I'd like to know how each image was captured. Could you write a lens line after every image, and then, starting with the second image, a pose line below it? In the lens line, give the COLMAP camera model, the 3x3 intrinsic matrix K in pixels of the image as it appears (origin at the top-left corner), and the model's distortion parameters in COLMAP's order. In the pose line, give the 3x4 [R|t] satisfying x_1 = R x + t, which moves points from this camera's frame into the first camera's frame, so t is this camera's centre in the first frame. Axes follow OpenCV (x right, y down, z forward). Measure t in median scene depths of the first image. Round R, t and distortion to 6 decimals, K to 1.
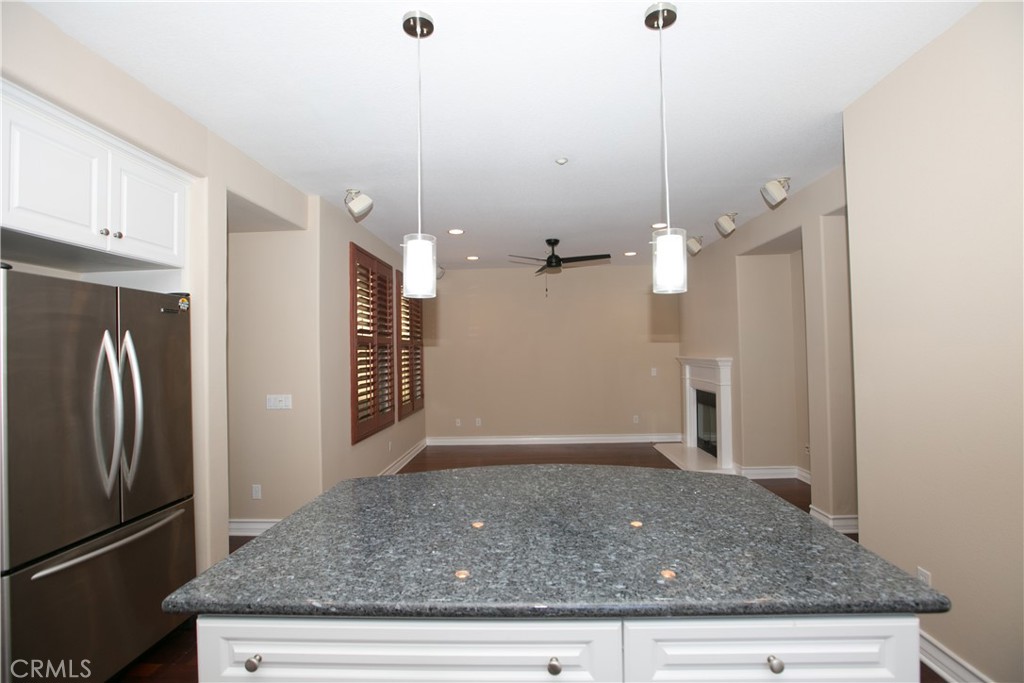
lens RADIAL K [[474.9, 0, 516.5], [0, 474.9, 340.7], [0, 0, 1]] dist [-0.032722, 0.000595]
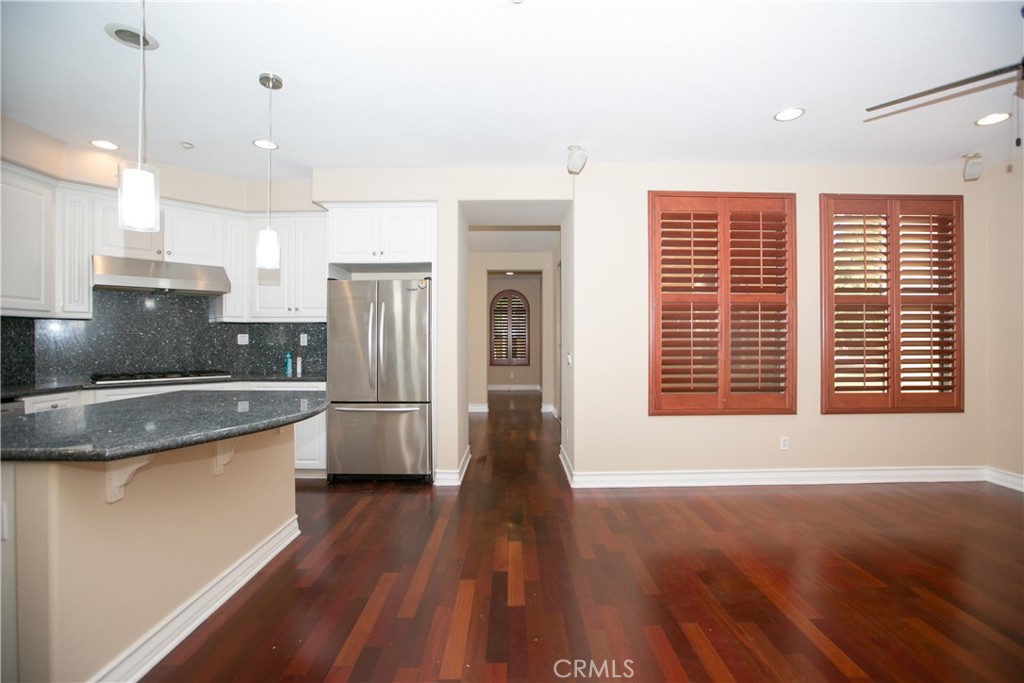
lens RADIAL K [[474.9, 0, 516.5], [0, 474.9, 340.7], [0, 0, 1]] dist [-0.032722, 0.000595]
pose [[0.042923, 0.020082, -0.998877, 0.410888], [0.024502, 0.999476, 0.021147, 0.038705], [0.998778, -0.025382, 0.042409, 0.541416]]
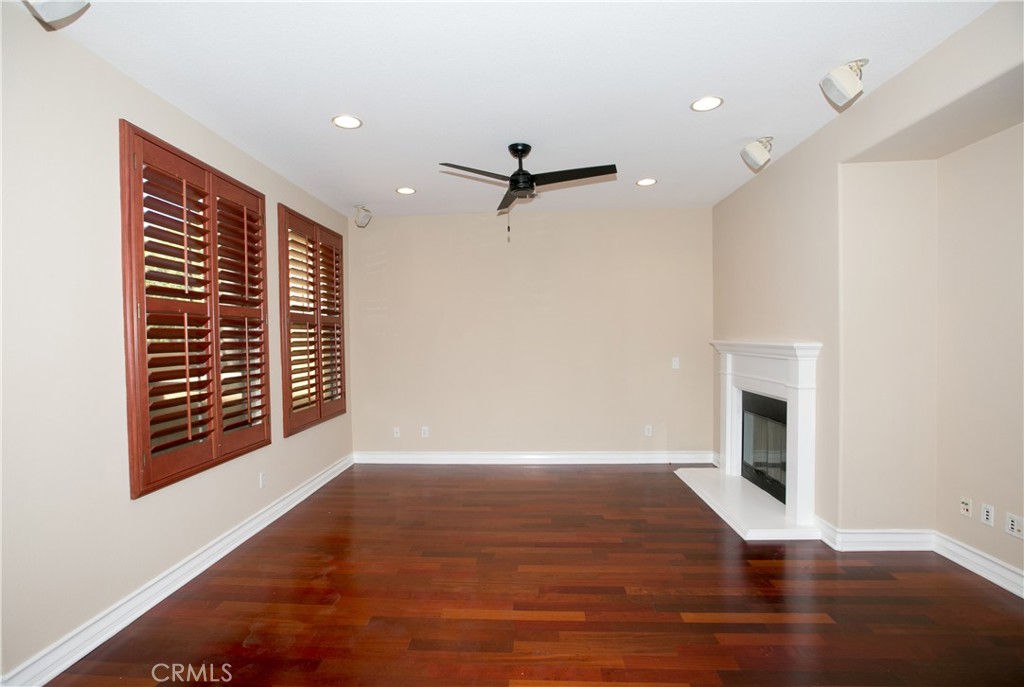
lens RADIAL K [[480.6, 0, 502.6], [0, 480.6, 352.2], [0, 0, 1]] dist [-0.013698, 0.000281]
pose [[0.999498, 0.005681, -0.031174, 0.072496], [-0.004008, 0.998561, 0.053486, 0.016494], [0.031433, -0.053334, 0.998082, 0.365351]]
